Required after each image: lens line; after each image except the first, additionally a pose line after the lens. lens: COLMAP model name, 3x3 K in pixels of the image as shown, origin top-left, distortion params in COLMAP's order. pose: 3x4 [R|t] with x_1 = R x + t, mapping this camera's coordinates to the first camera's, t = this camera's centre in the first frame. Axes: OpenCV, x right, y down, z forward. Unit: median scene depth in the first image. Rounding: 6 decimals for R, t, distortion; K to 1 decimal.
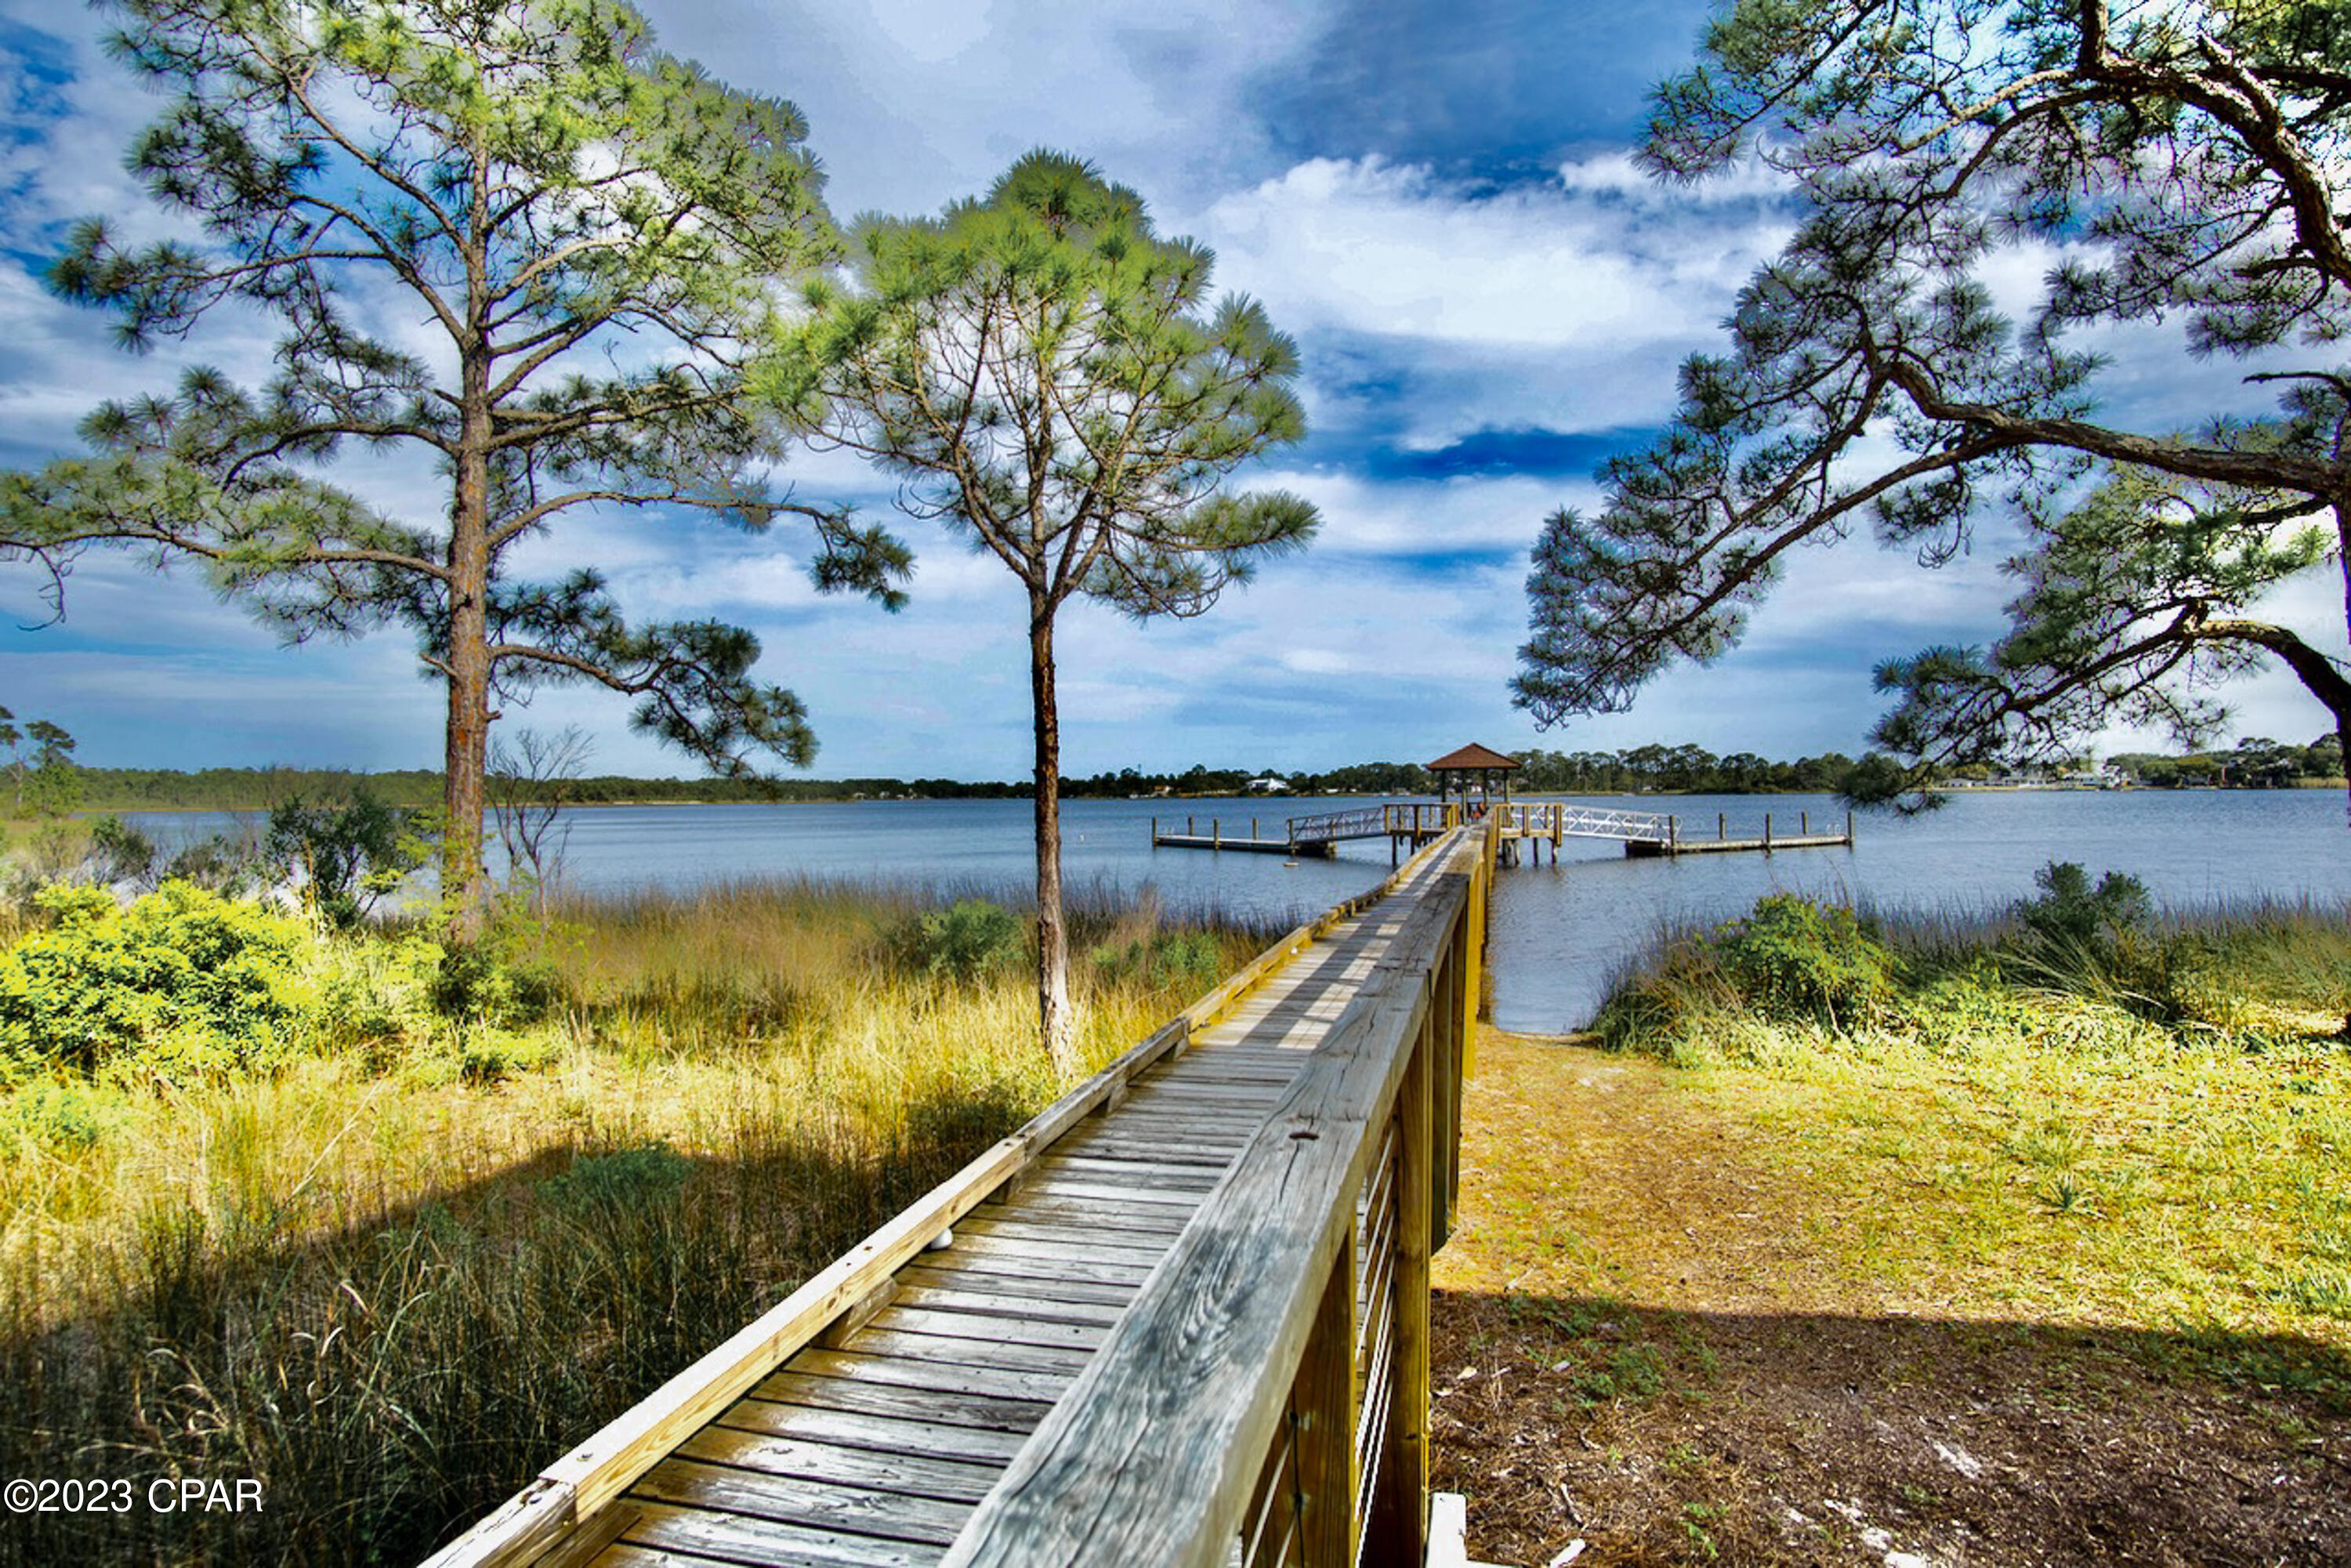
lens RADIAL K [[1272.4, 0, 1171.8], [0, 1272.4, 763.0], [0, 0, 1]] dist [-0.040534, 0.010580]
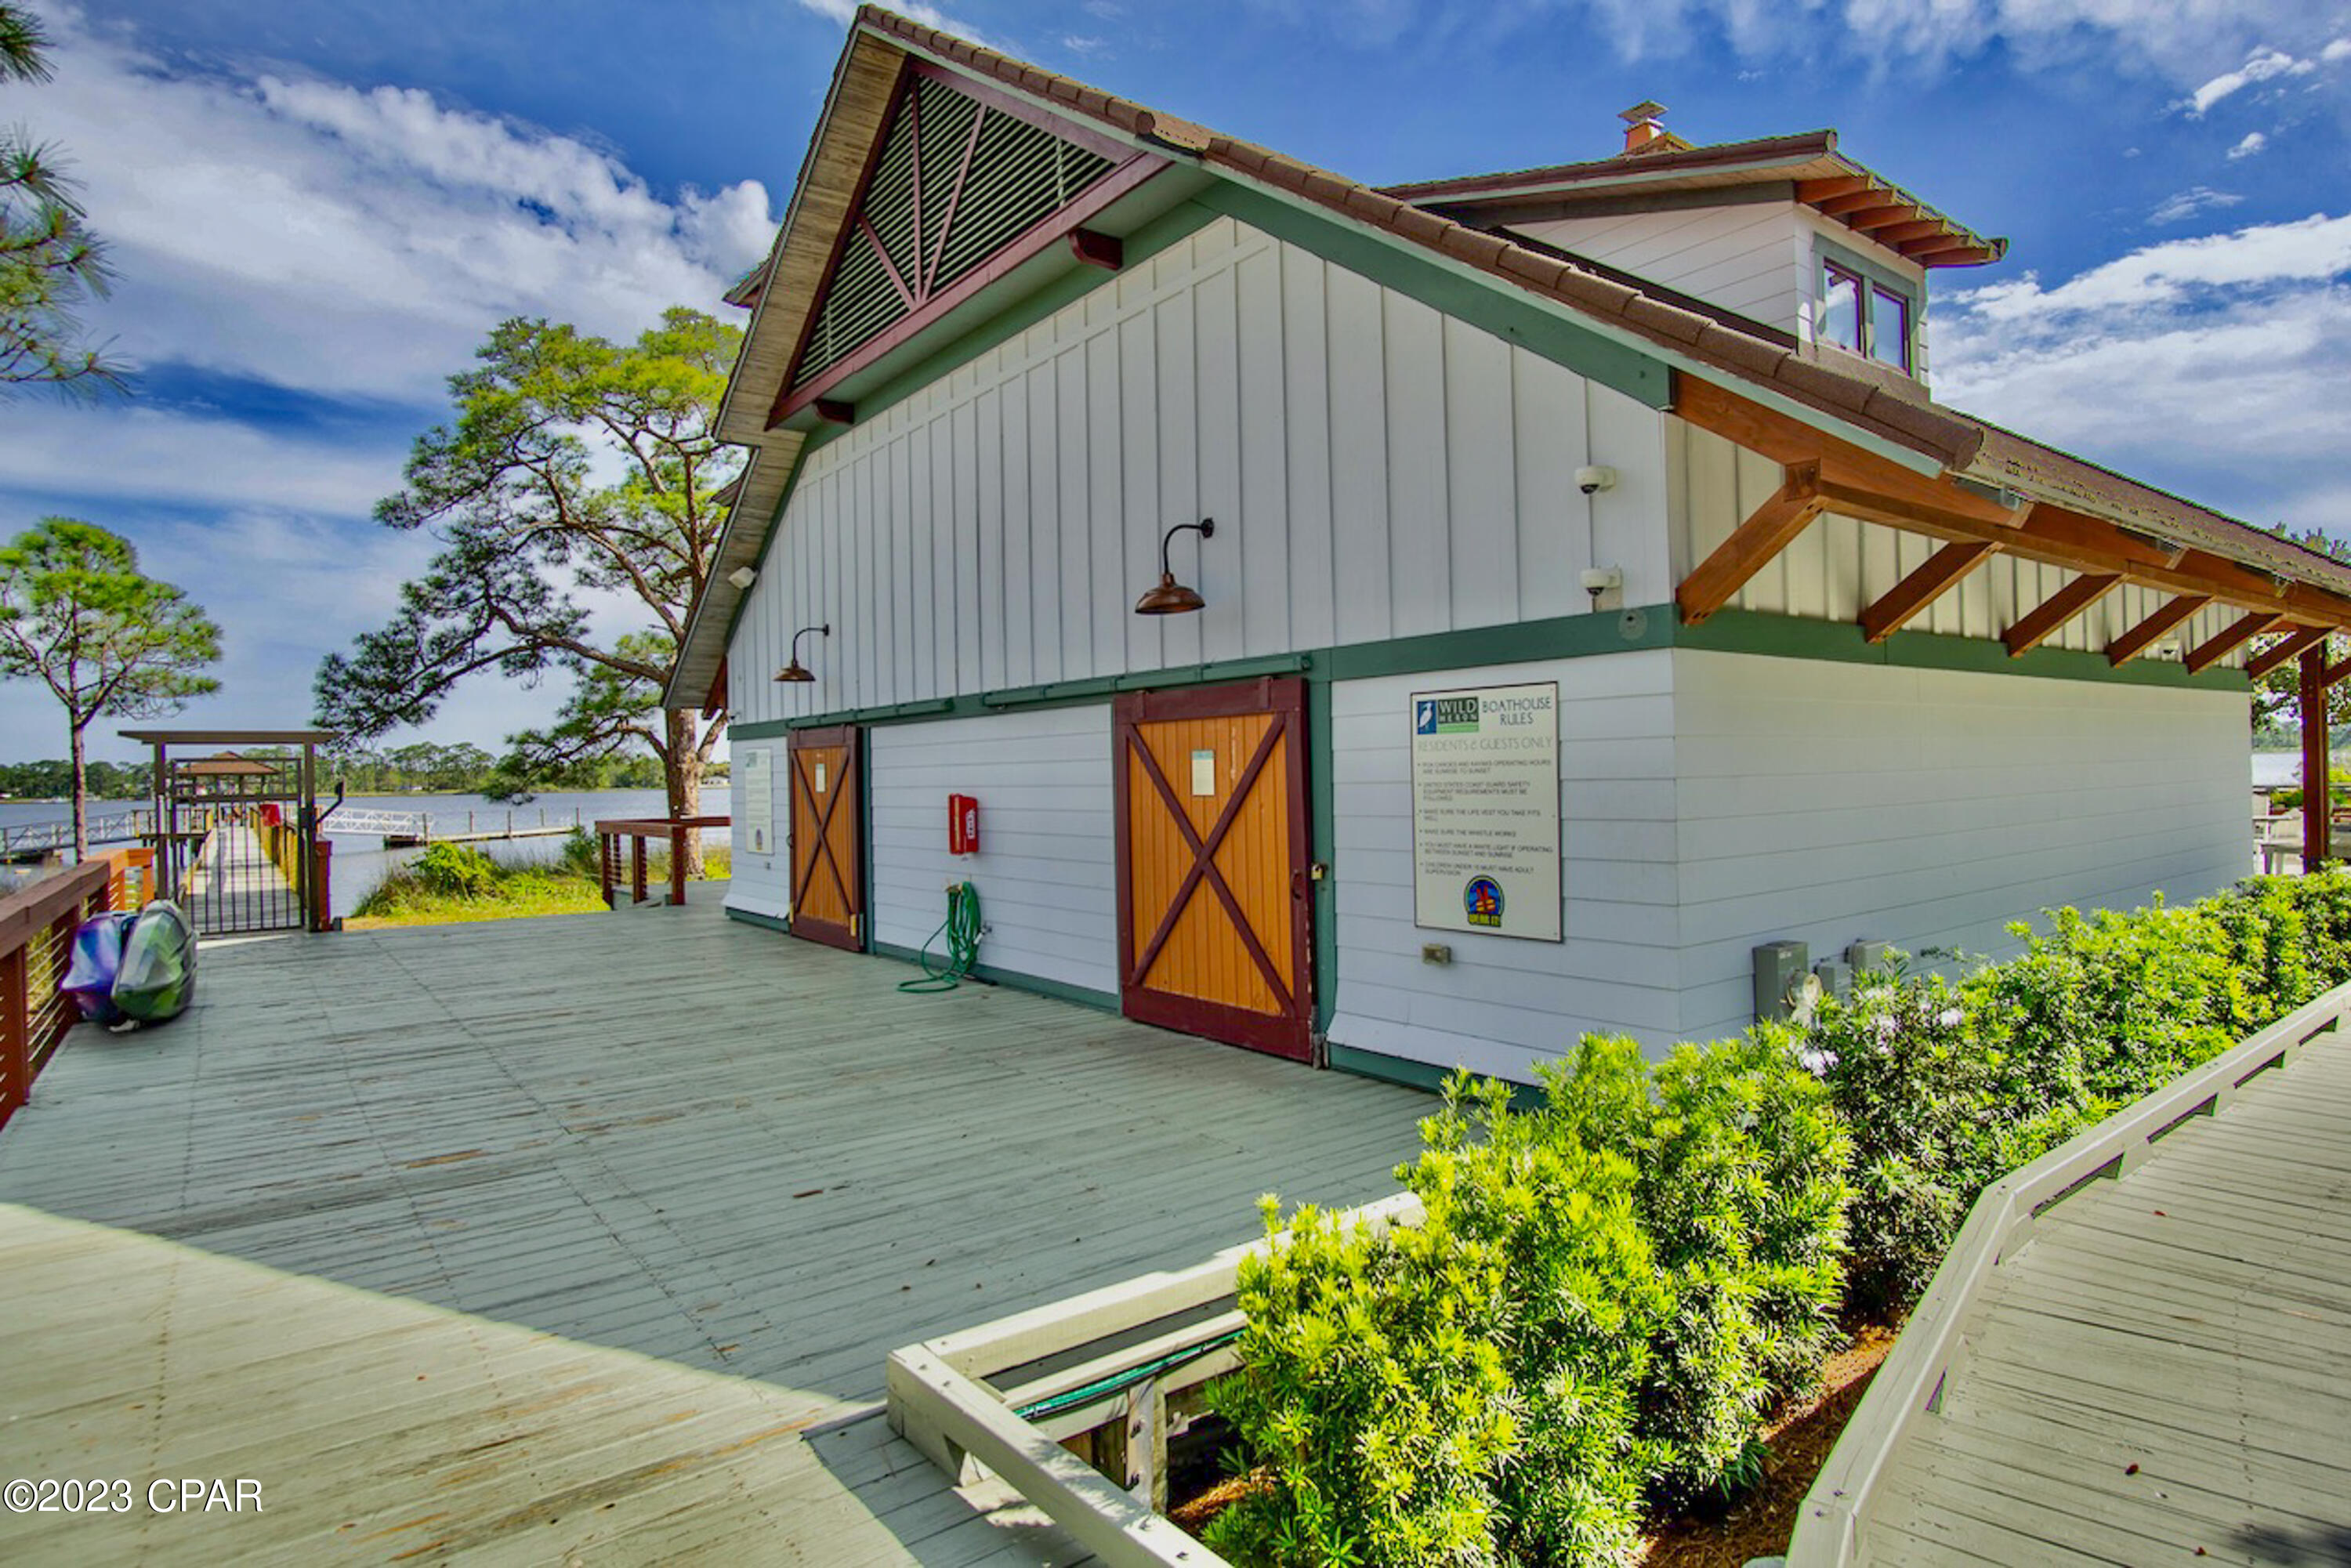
lens RADIAL K [[1272.4, 0, 1171.8], [0, 1272.4, 763.0], [0, 0, 1]] dist [-0.040534, 0.010580]
pose [[0.622240, 0.001362, 0.782825, -0.385500], [-0.002631, 0.999996, 0.000351, -0.033852], [-0.782822, -0.002278, 0.622242, -1.173162]]
